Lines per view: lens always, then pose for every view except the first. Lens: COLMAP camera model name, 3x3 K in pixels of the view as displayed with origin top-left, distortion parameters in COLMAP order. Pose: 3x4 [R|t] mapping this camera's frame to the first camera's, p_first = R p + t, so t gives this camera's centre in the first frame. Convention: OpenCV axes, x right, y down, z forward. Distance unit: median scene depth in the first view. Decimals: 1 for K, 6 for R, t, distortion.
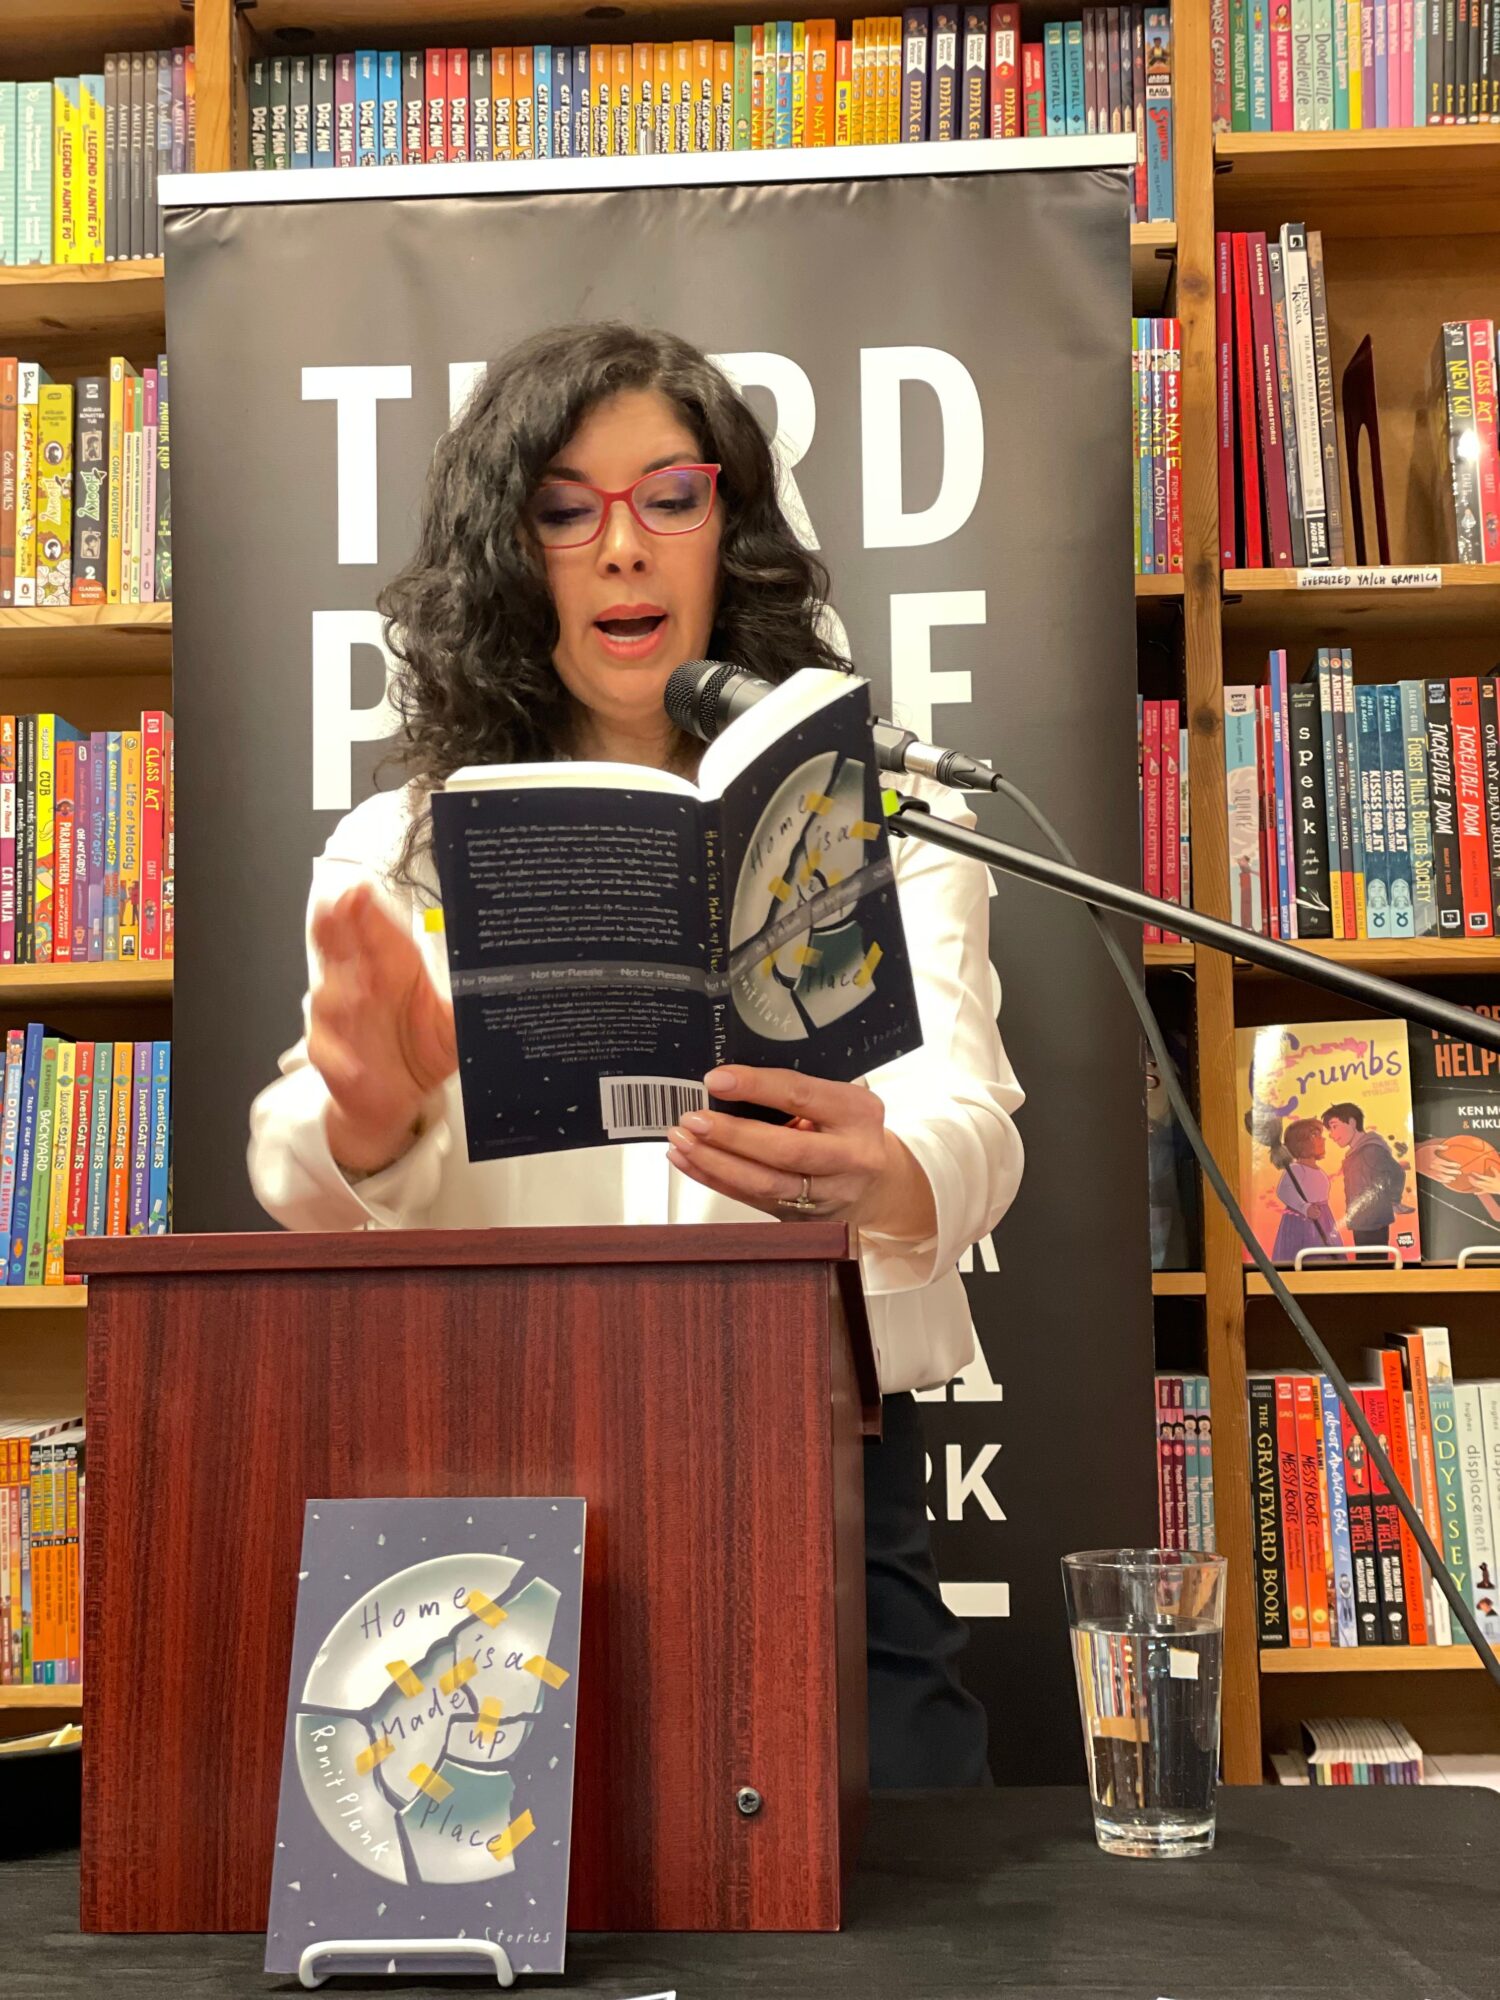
lens RADIAL K [[2764.2, 0, 750.0], [0, 2764.2, 1000.0], [0, 0, 1]] dist [0.291845, -0.978705]
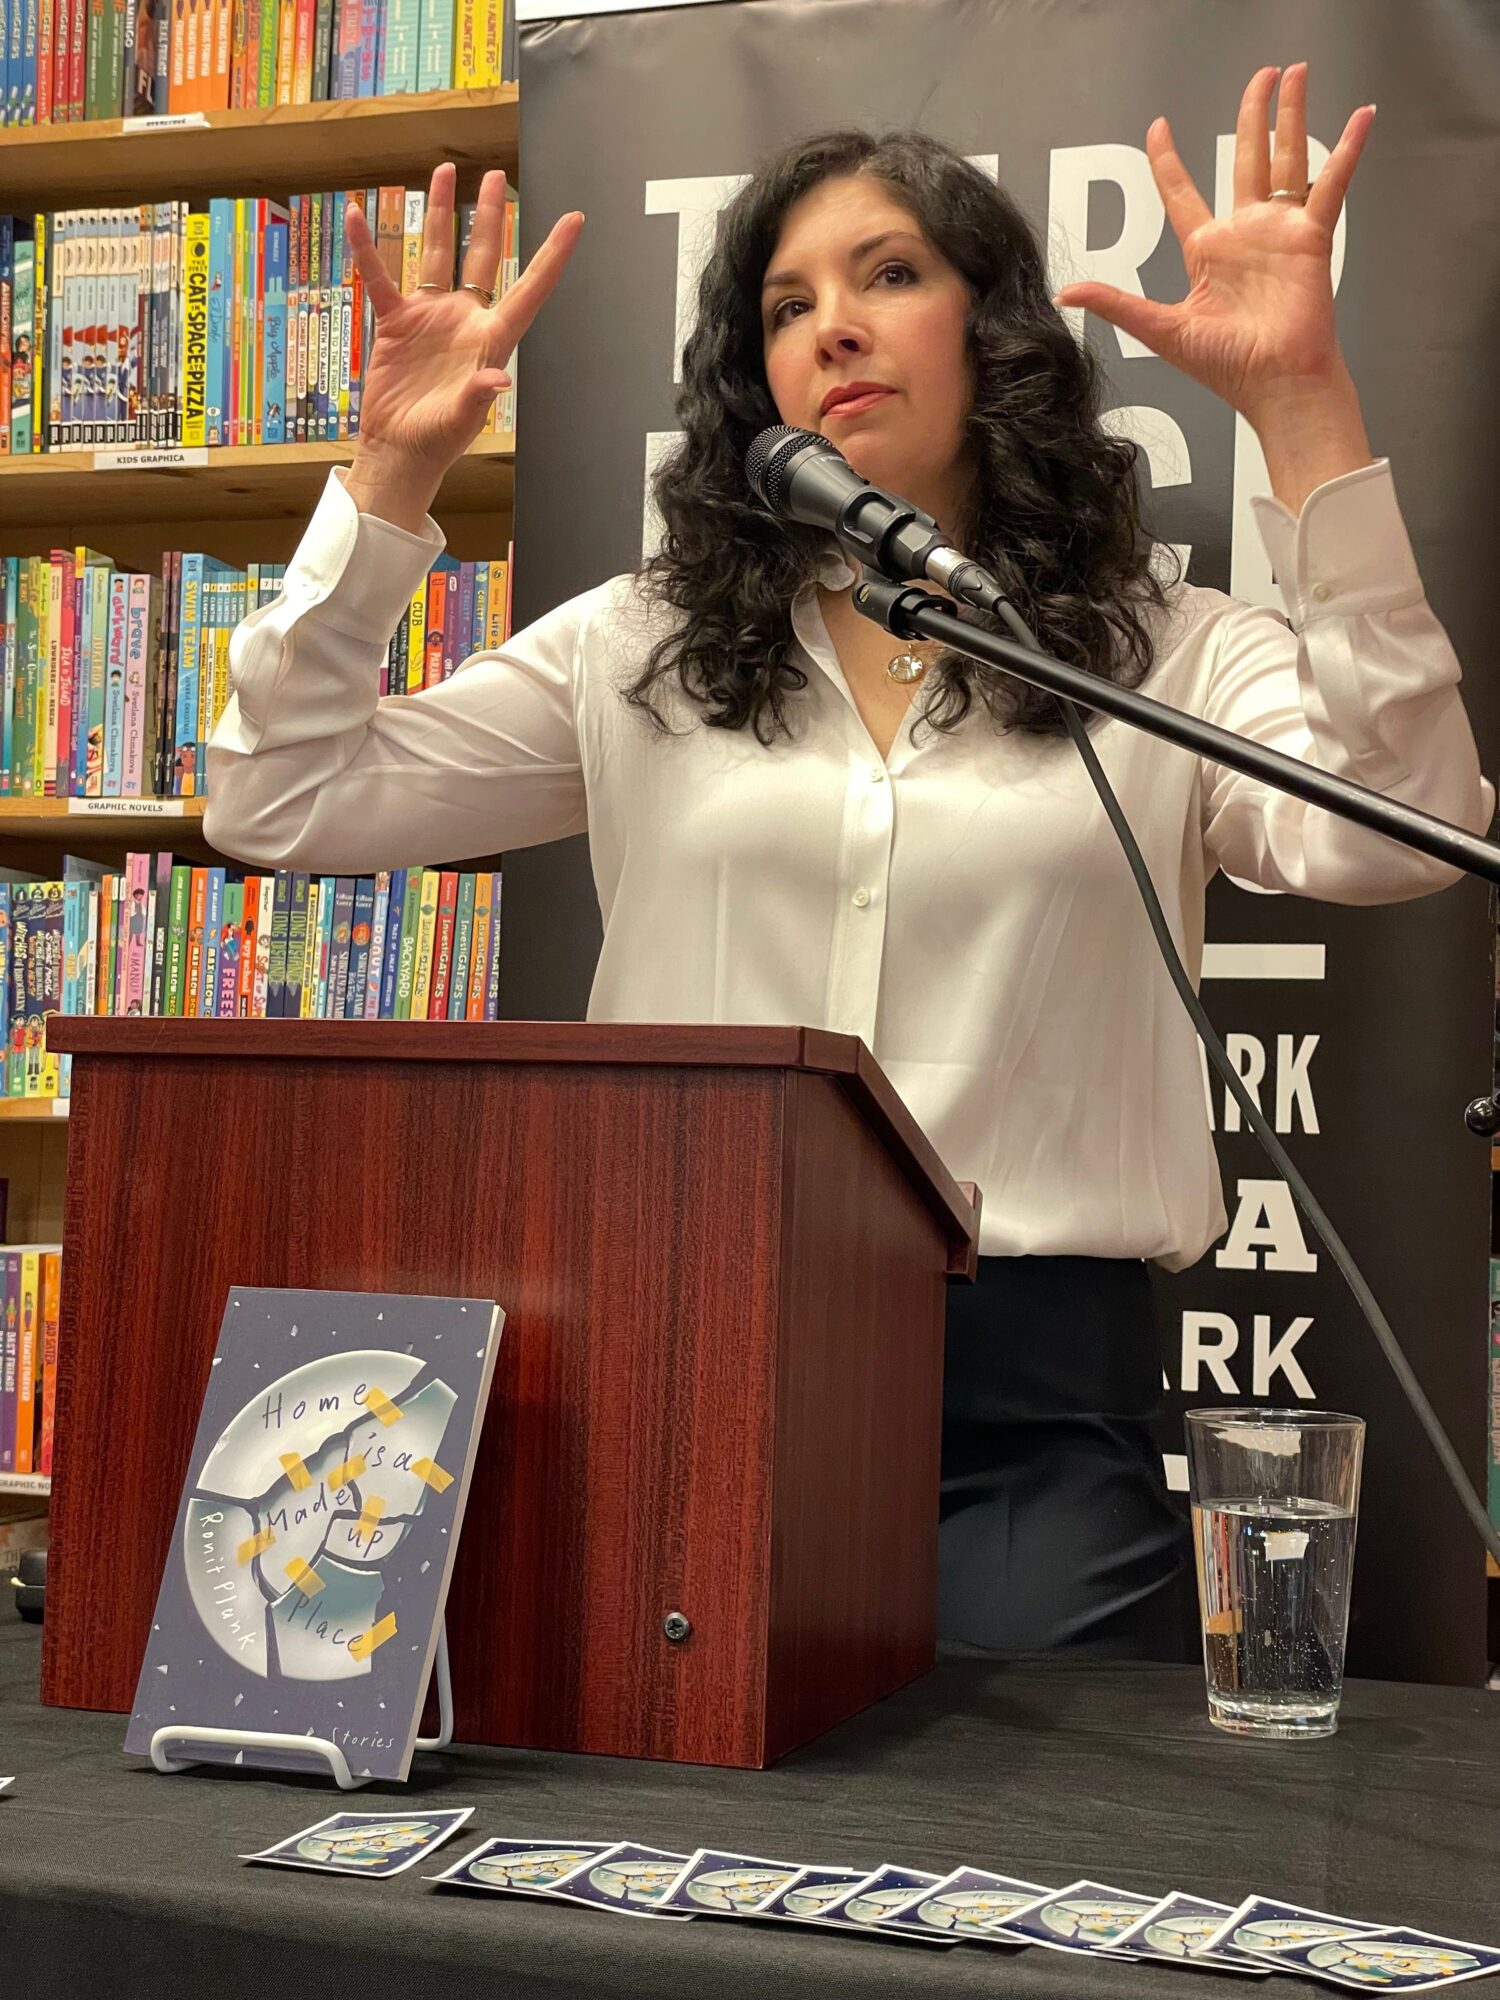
lens RADIAL K [[2800.9, 0, 750.0], [0, 2800.9, 1000.0], [0, 0, 1]] dist [0.202497, -0.810892]
pose [[0.979268, 0.035641, -0.199407, 0.204120], [-0.026527, 0.998486, 0.048192, 0.026581], [0.200823, -0.041904, 0.978731, 0.080075]]
